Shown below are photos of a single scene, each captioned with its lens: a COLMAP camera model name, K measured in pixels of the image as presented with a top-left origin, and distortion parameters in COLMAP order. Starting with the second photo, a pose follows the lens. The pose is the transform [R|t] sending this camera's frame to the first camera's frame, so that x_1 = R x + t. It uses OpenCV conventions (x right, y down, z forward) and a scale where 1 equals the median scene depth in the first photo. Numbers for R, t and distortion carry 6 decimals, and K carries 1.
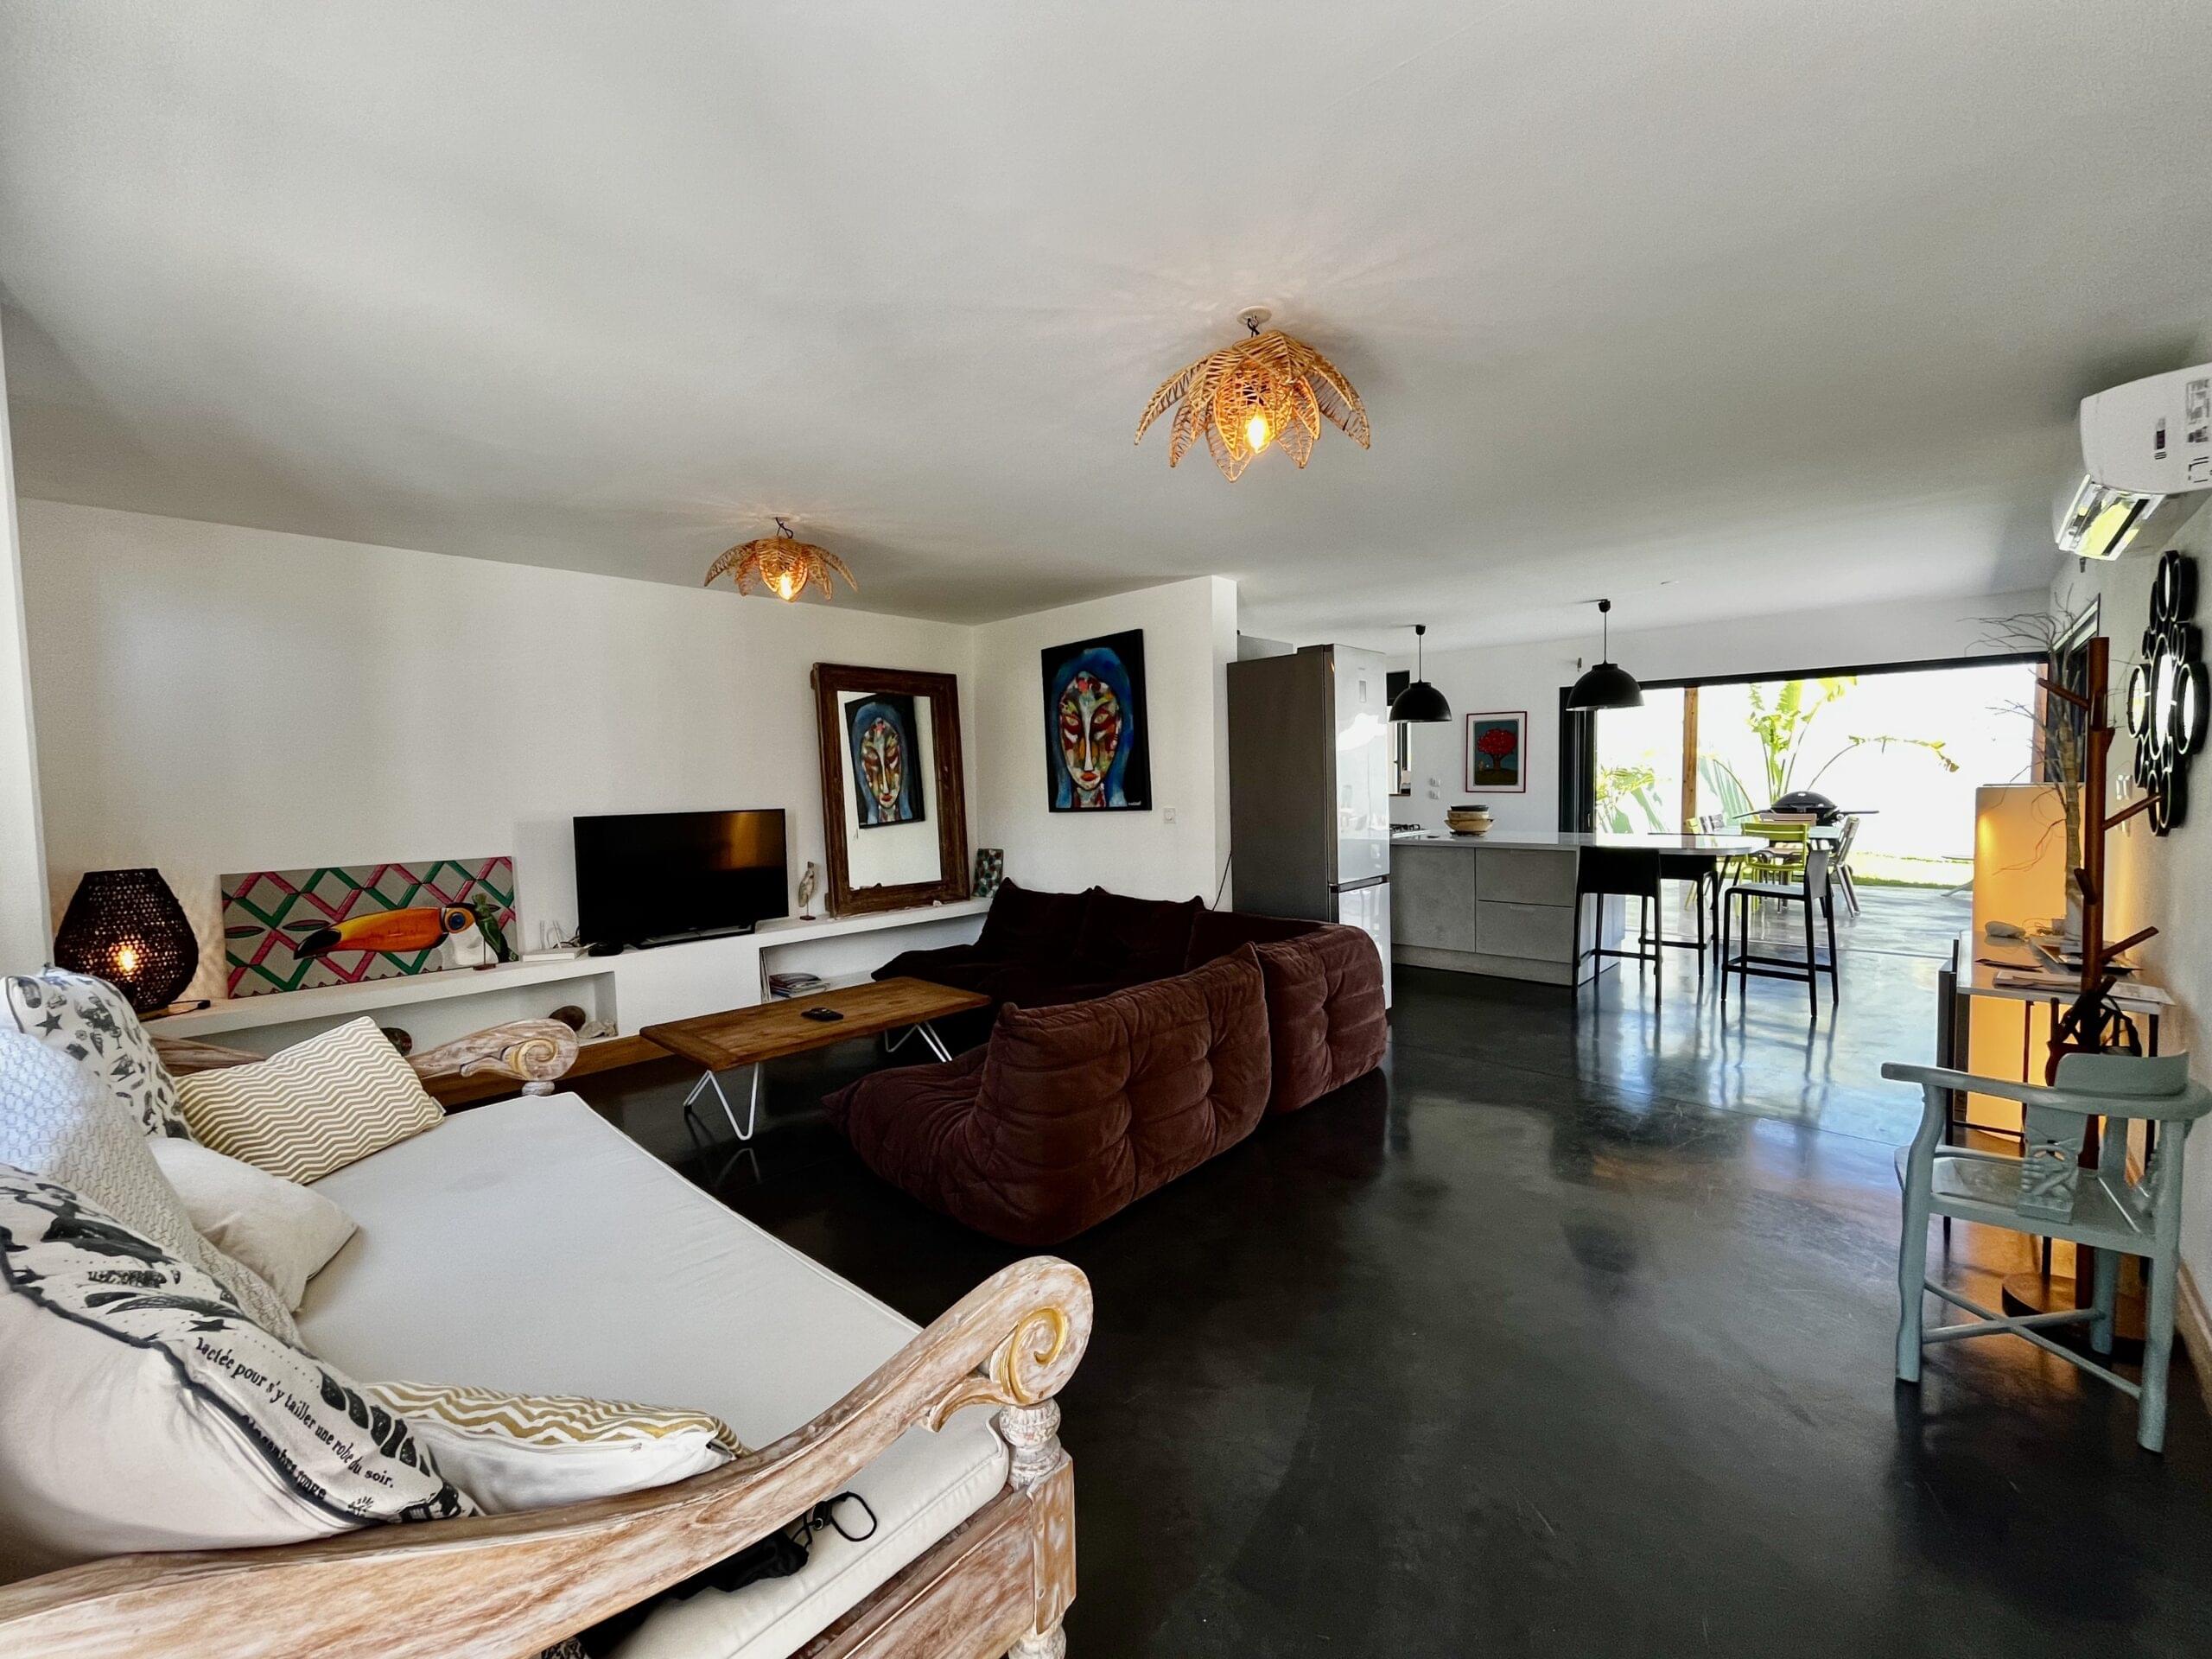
lens RADIAL K [[911.9, 0, 1110.4], [0, 911.9, 820.1], [0, 0, 1]] dist [0.001411, 0.000113]
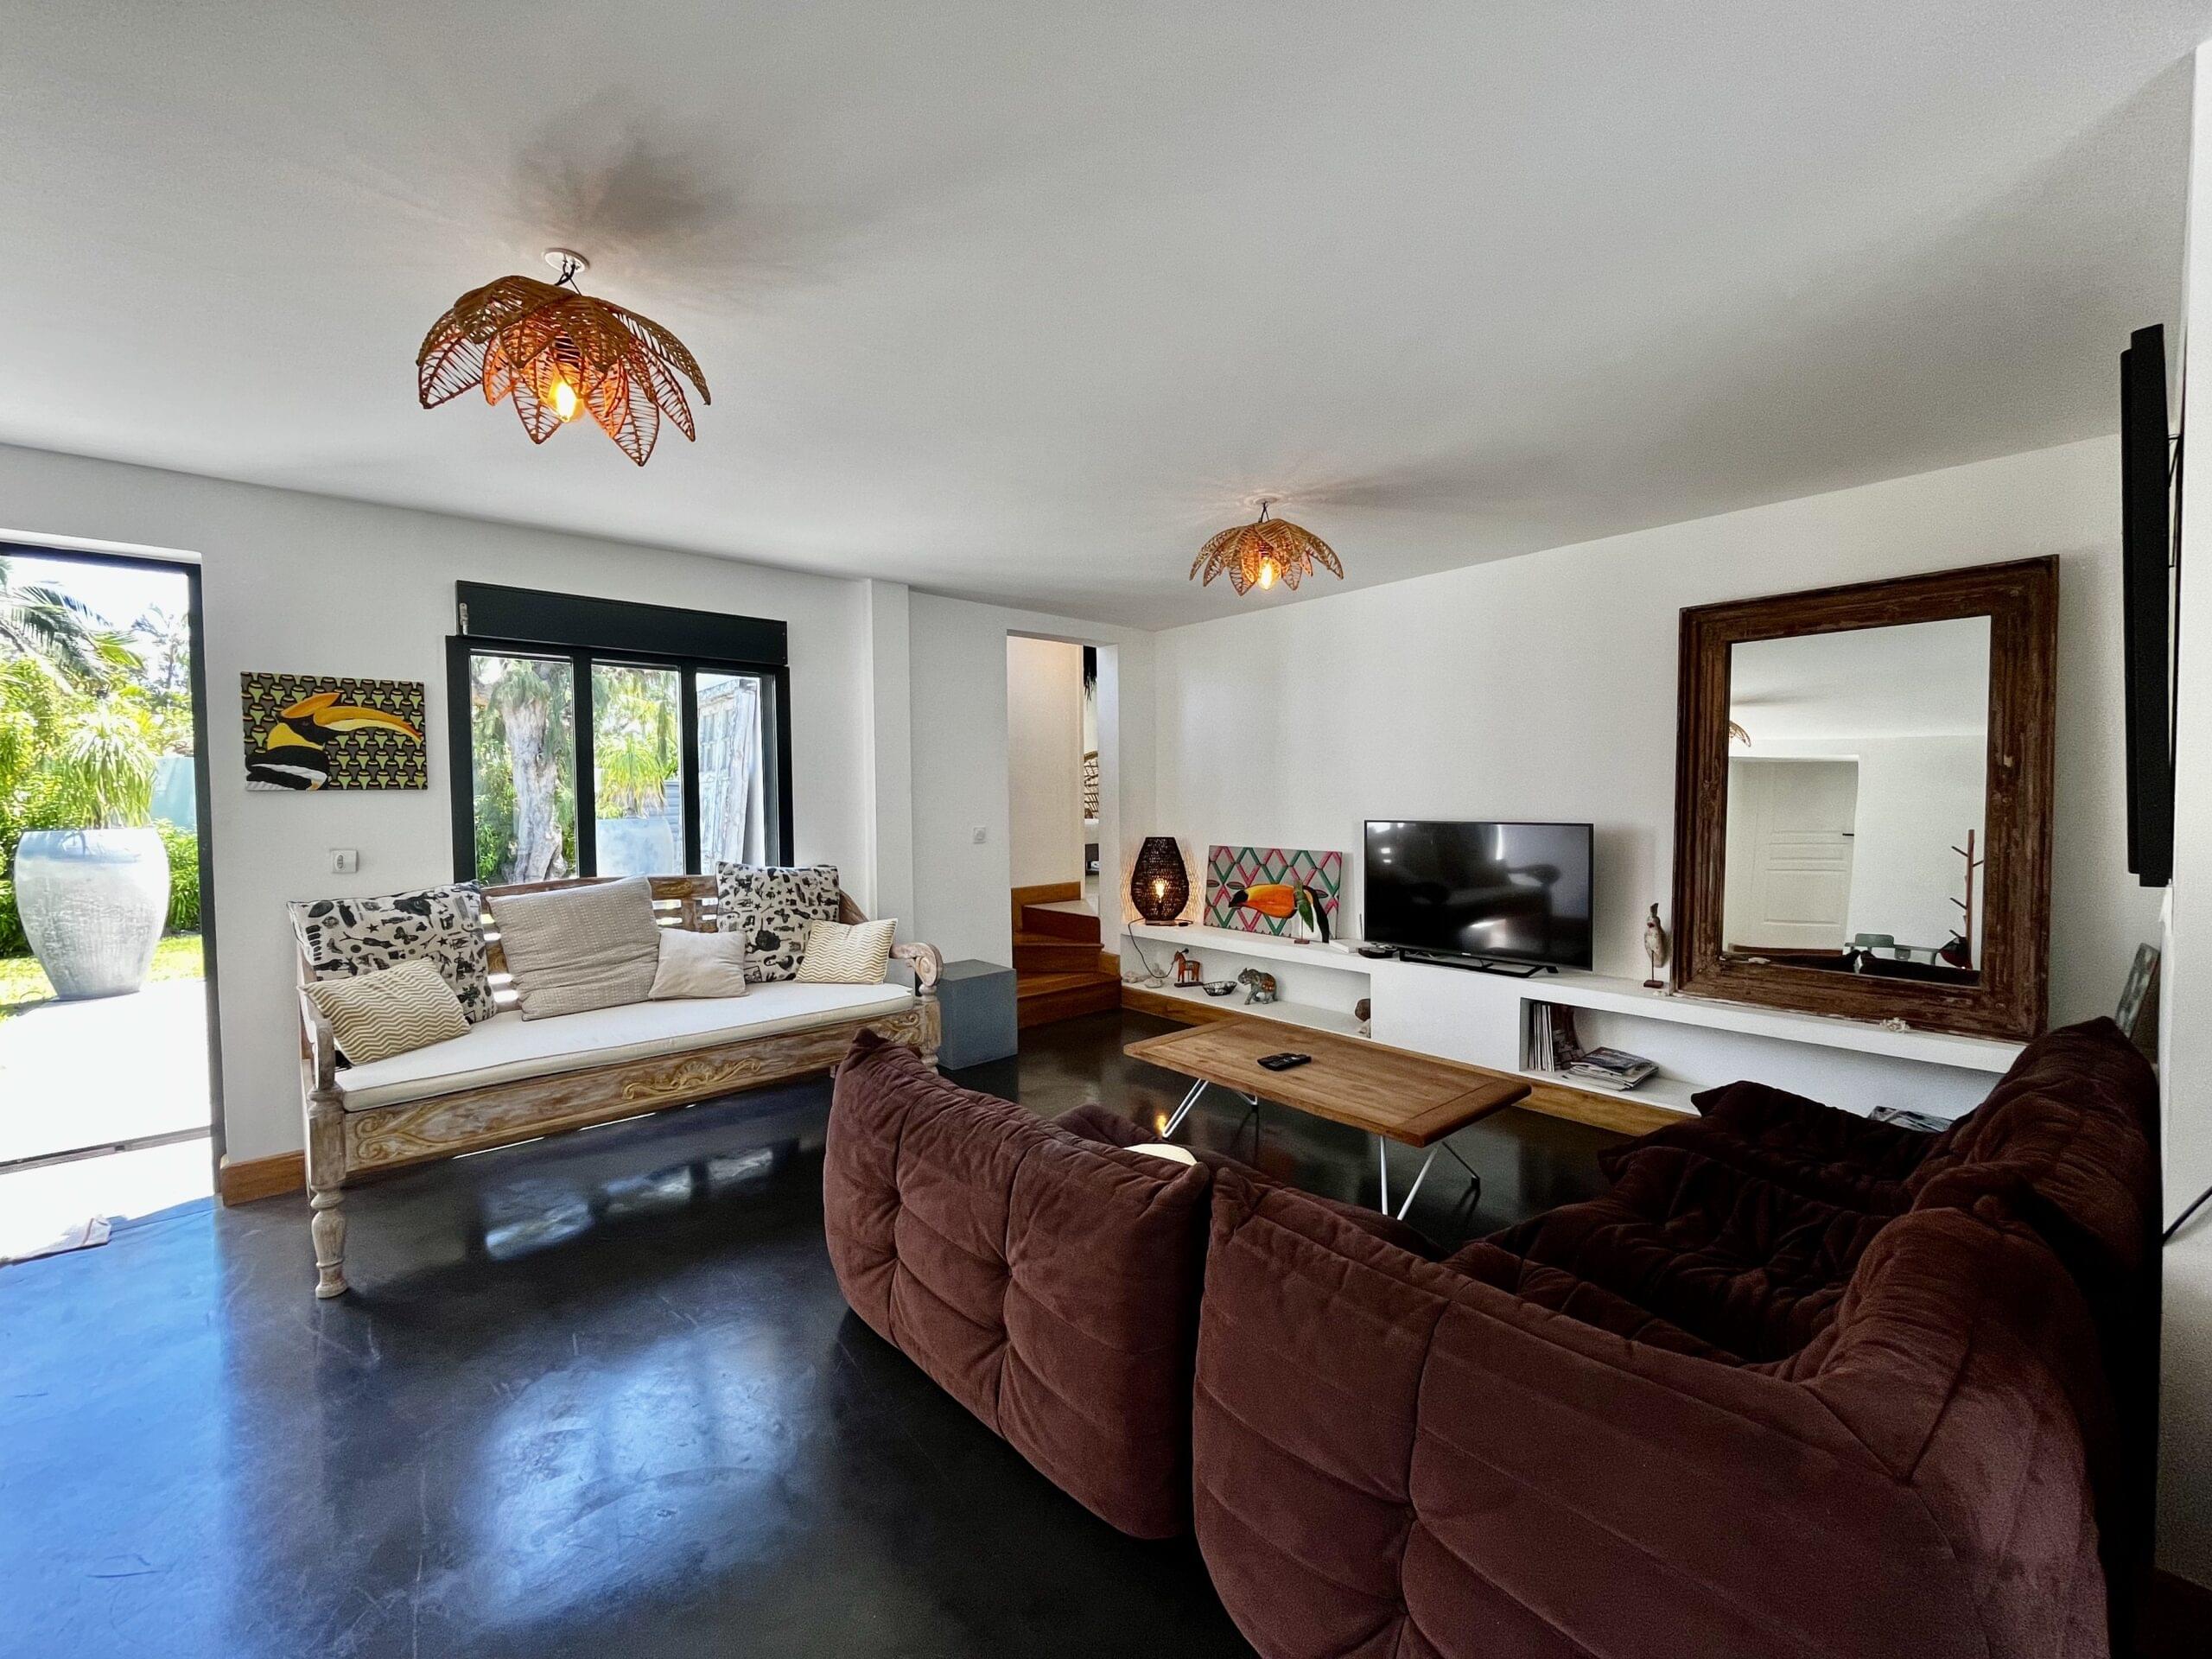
lens RADIAL K [[911.9, 0, 1108.3], [0, 911.9, 825.1], [0, 0, 1]] dist [0.001411, 0.000113]
pose [[-0.108867, 0.052096, -0.992690, 0.550733], [-0.033736, 0.997857, 0.056067, -0.053095], [0.993484, 0.039593, -0.106876, 0.916804]]
